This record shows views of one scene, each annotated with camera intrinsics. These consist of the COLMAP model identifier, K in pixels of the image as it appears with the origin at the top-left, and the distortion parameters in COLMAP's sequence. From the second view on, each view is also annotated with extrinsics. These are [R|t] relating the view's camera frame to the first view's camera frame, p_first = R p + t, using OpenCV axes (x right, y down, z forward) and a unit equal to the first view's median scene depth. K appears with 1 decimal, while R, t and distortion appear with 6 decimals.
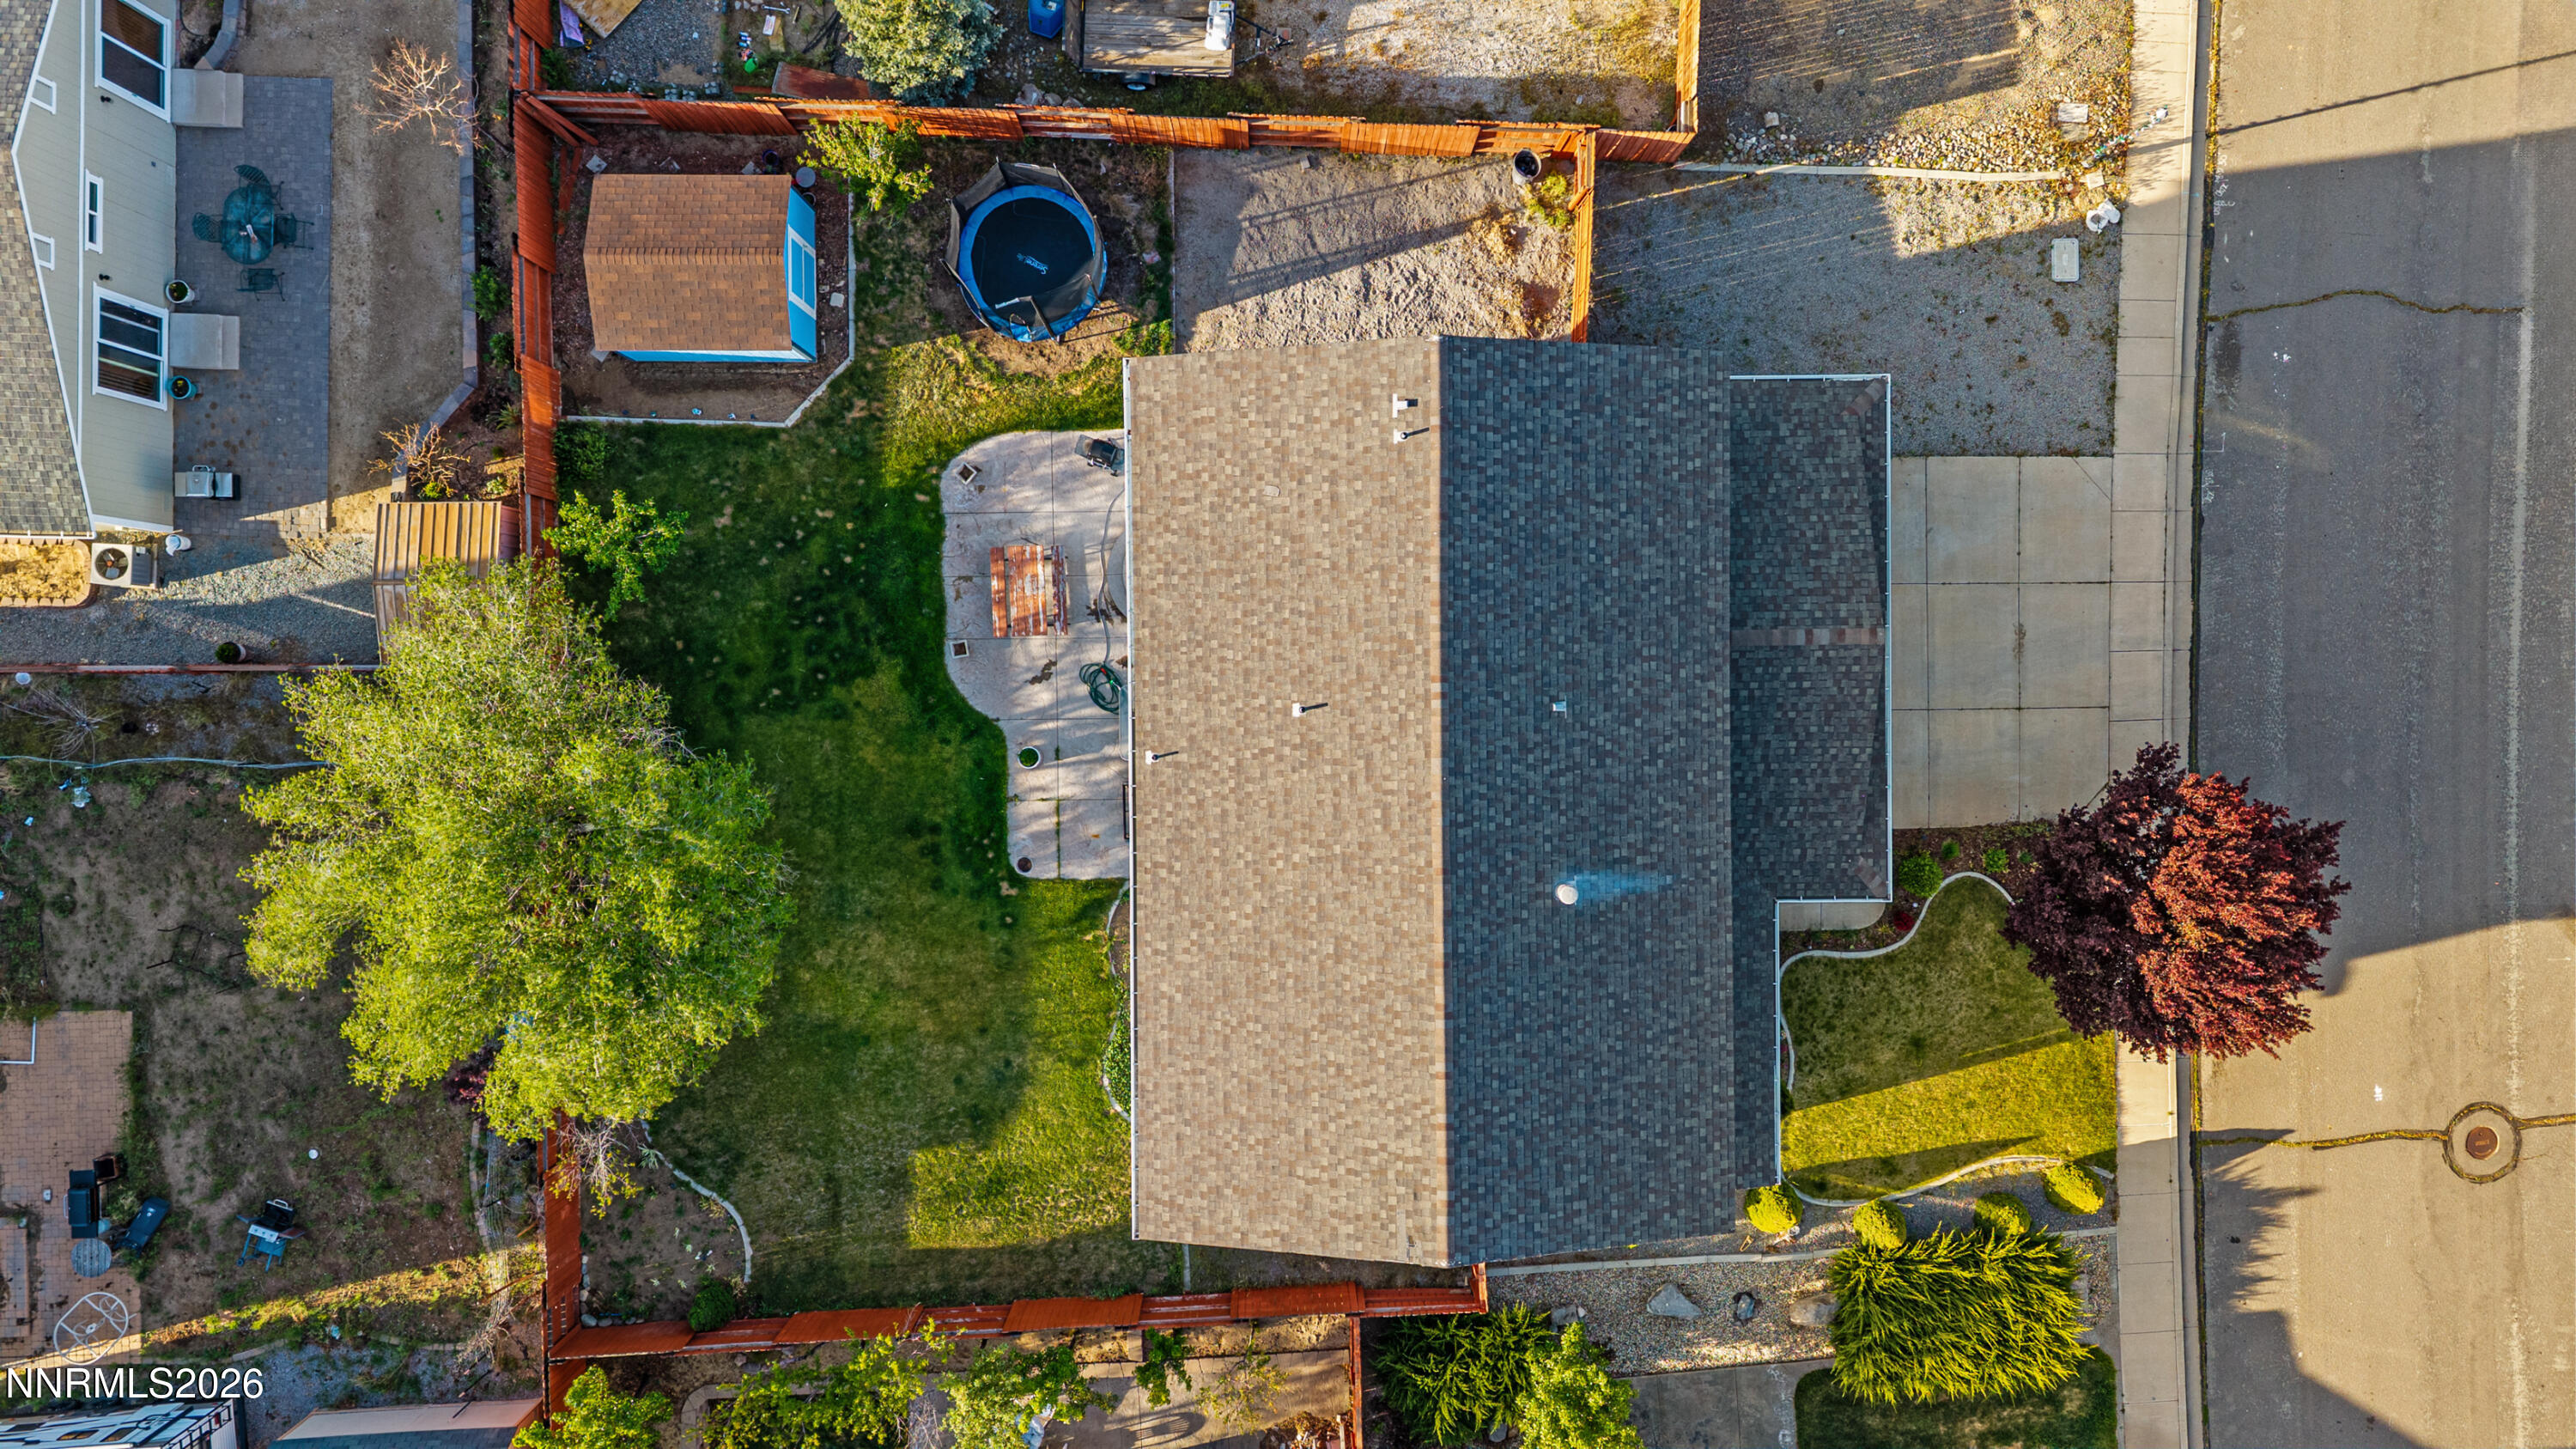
lens RADIAL K [[1699.7, 0, 1288.0], [0, 1699.7, 724.5], [0, 0, 1]] dist [0.046297, -0.055153]
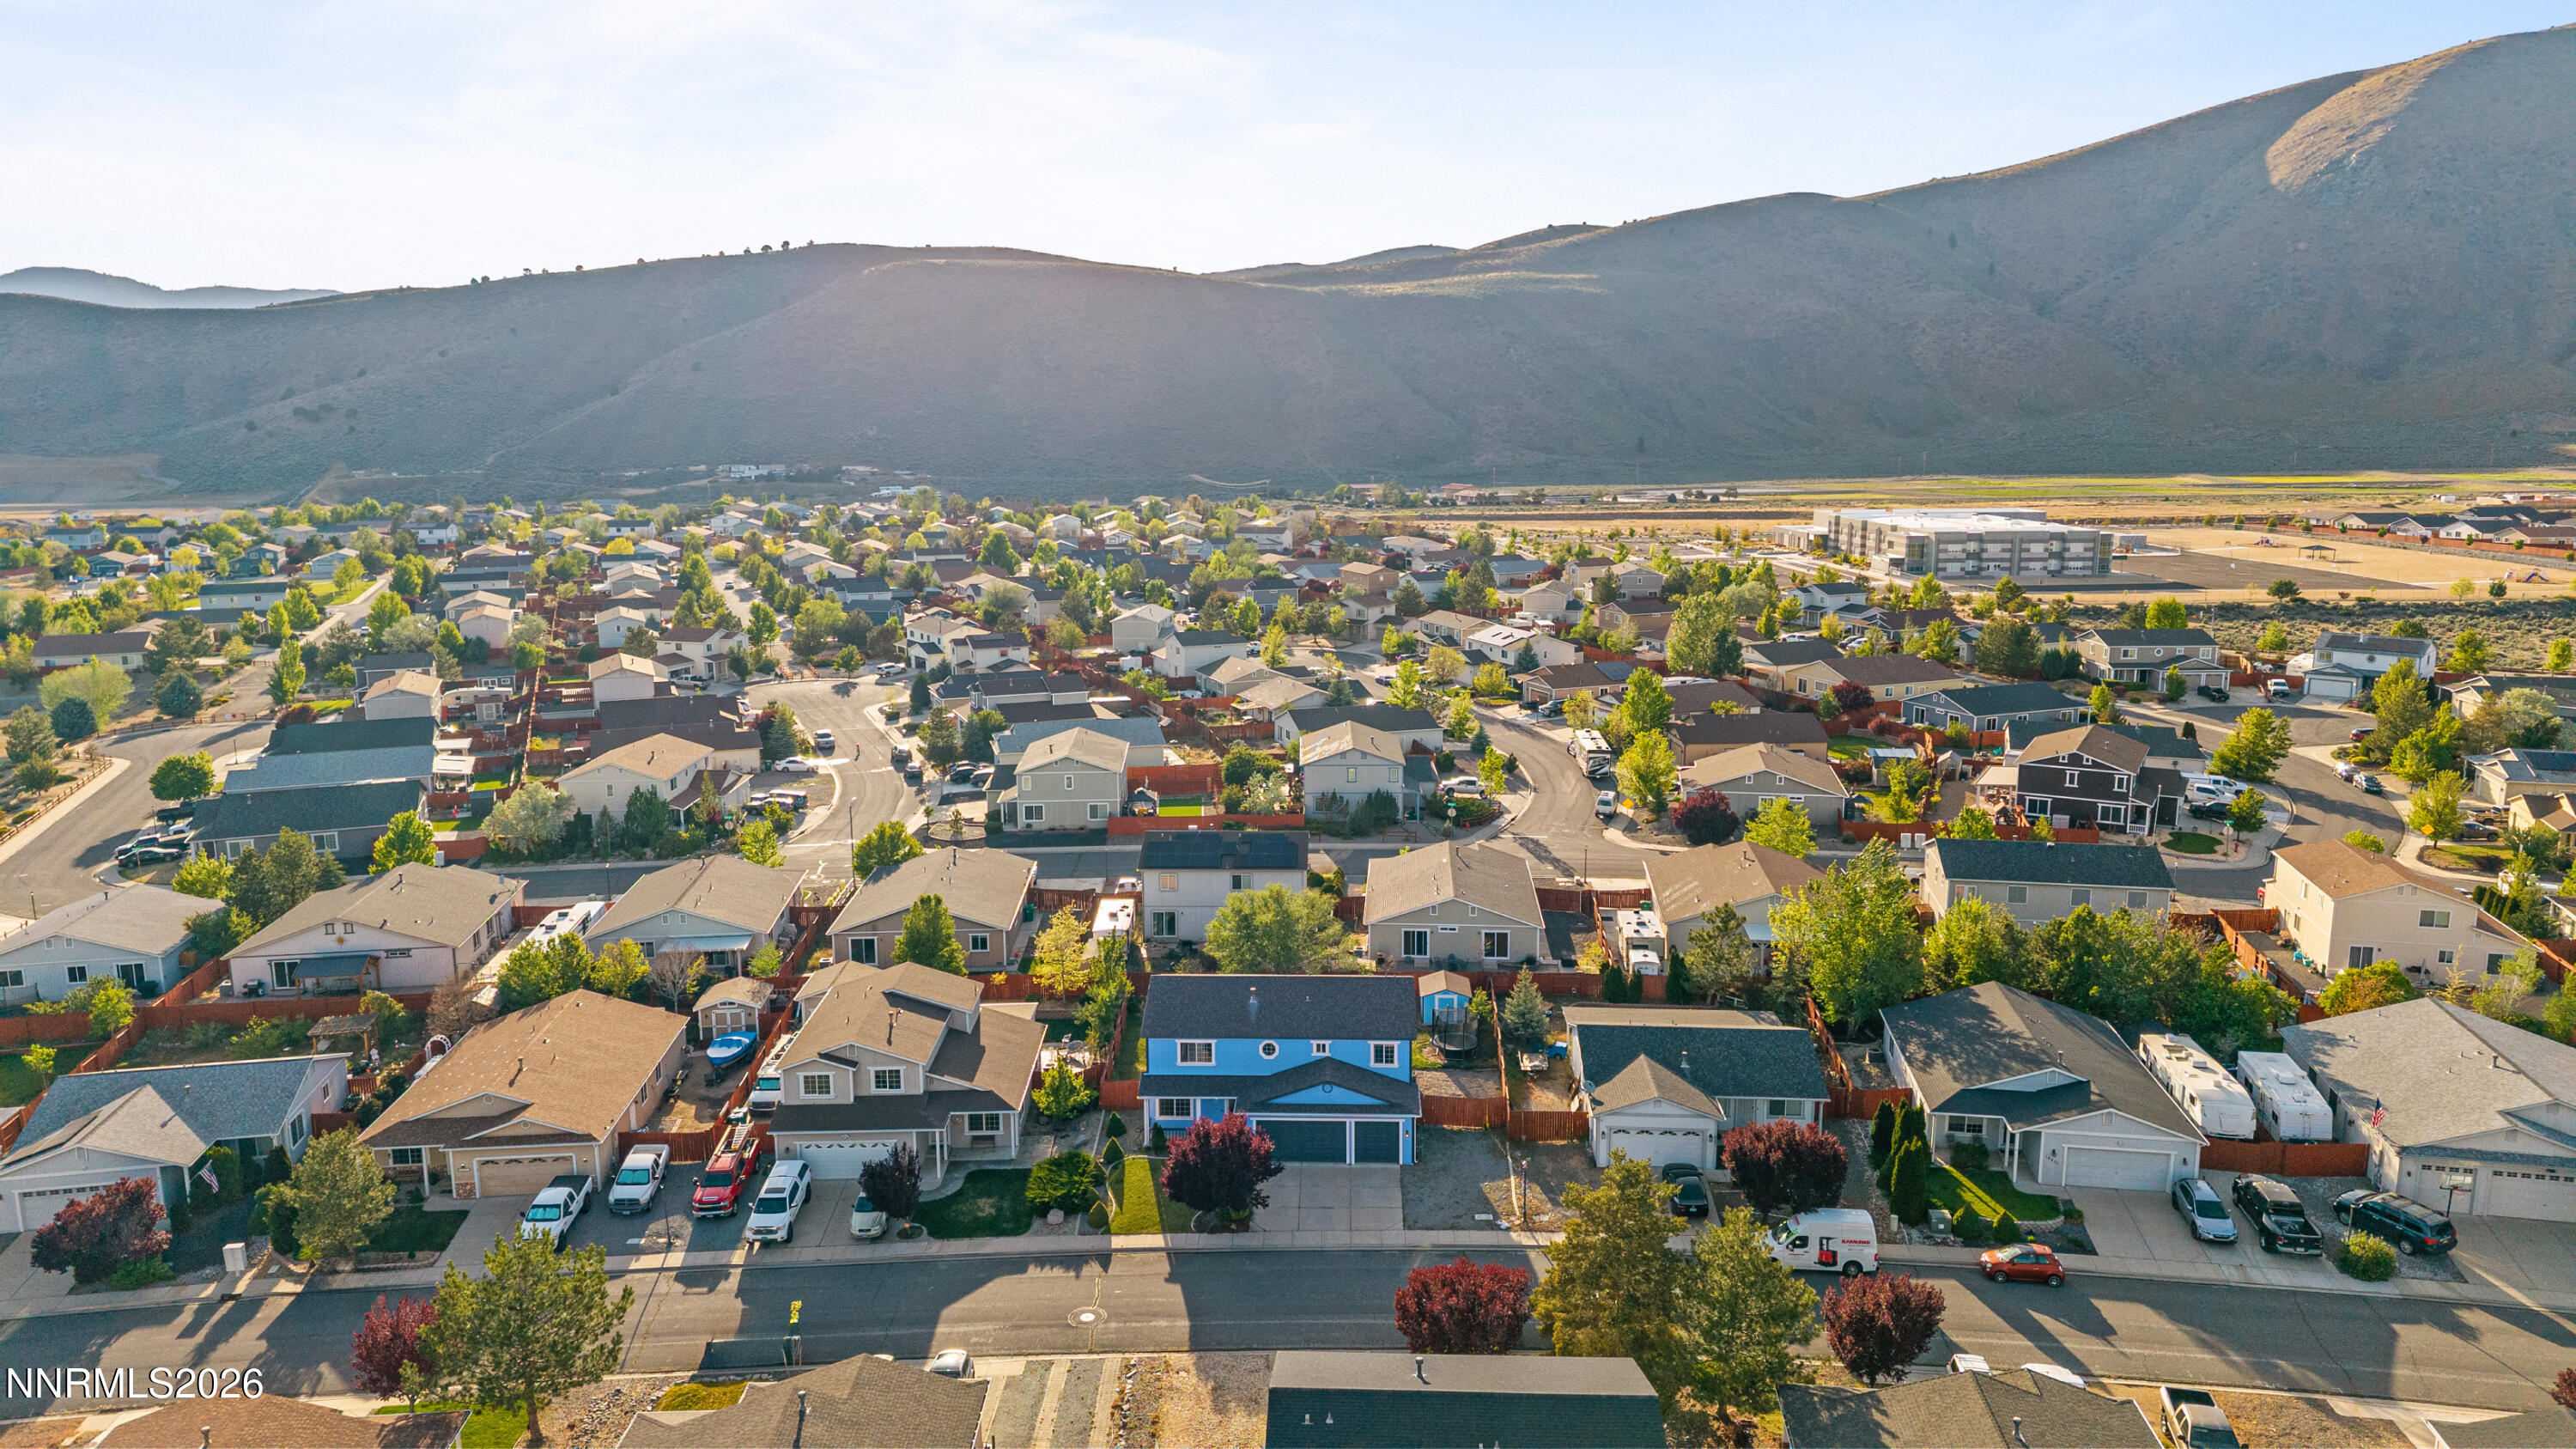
lens RADIAL K [[1665.7, 0, 1296.1], [0, 1665.7, 735.5], [0, 0, 1]] dist [0.093440, -0.107472]
pose [[-0.040210, 0.189467, -0.981063, 2.648128], [-0.999033, -0.025086, 0.036102, -0.074169], [-0.017770, 0.981567, 0.190293, -0.114977]]
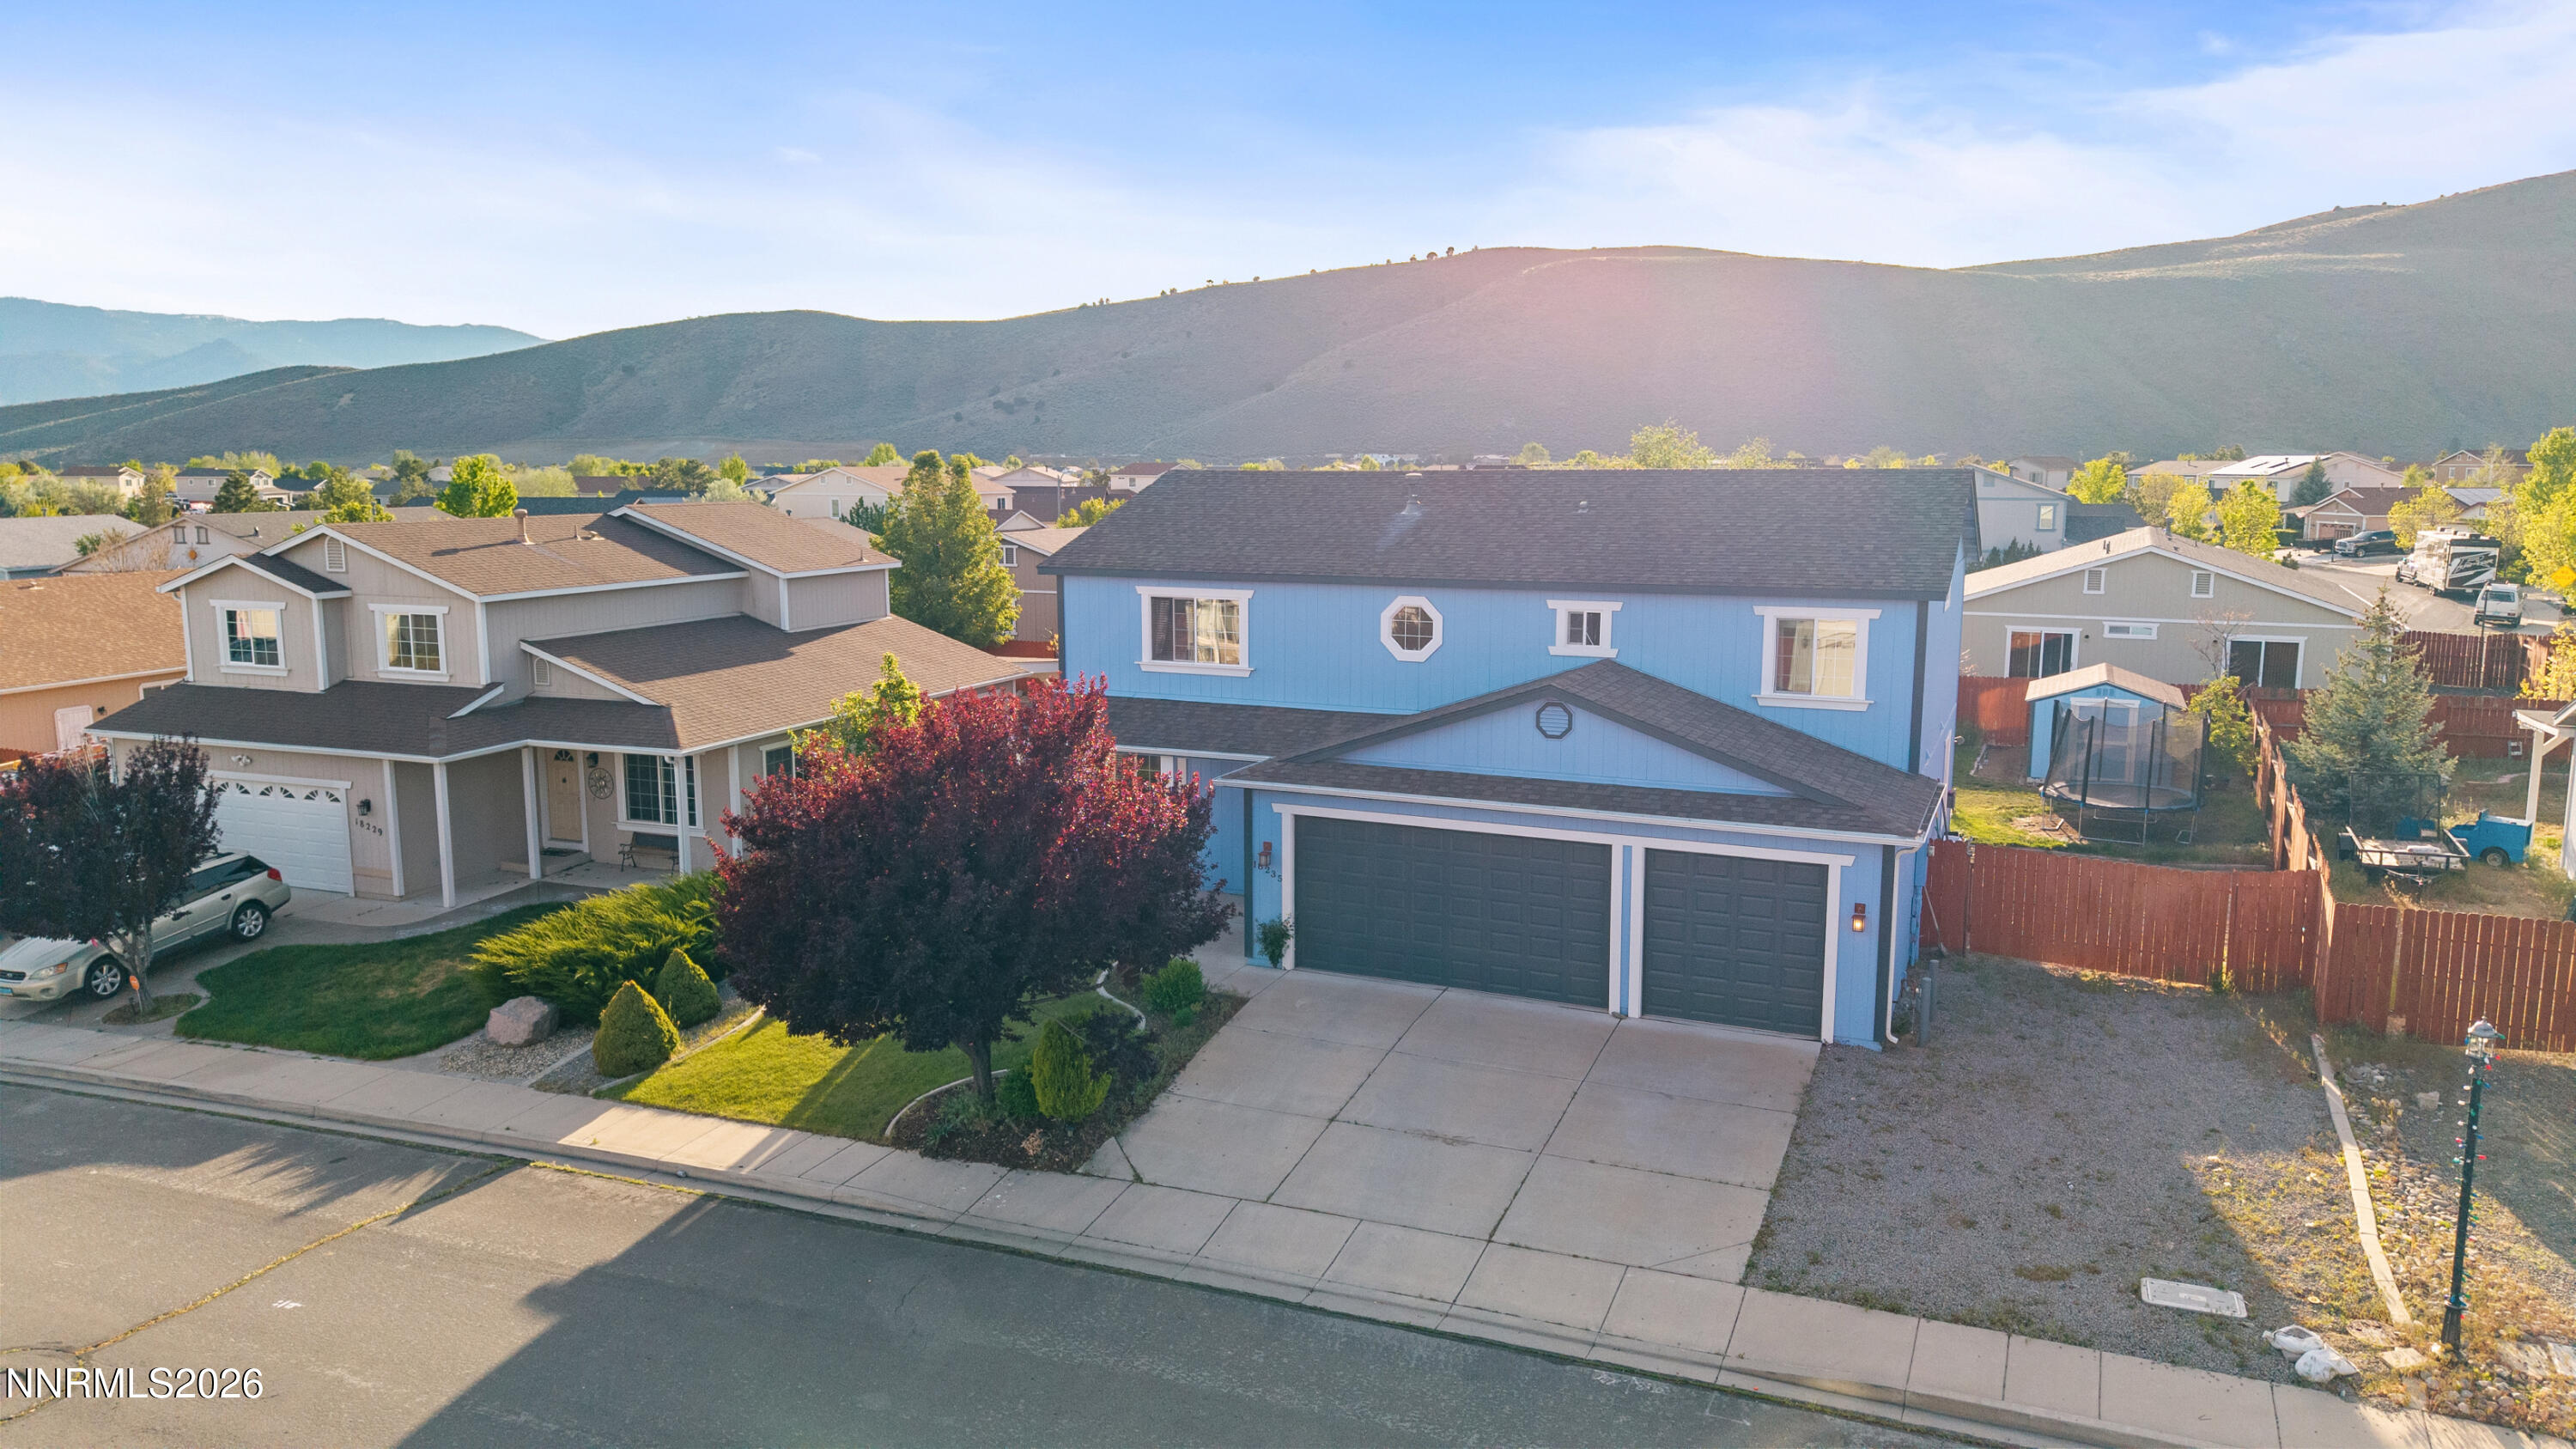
lens RADIAL K [[1699.7, 0, 1288.0], [0, 1699.7, 724.5], [0, 0, 1]] dist [0.046297, -0.055153]
pose [[-0.415983, 0.145596, -0.897641, 0.941810], [-0.909241, -0.083396, 0.407832, -0.223527], [-0.015481, 0.985823, 0.167073, 0.768864]]
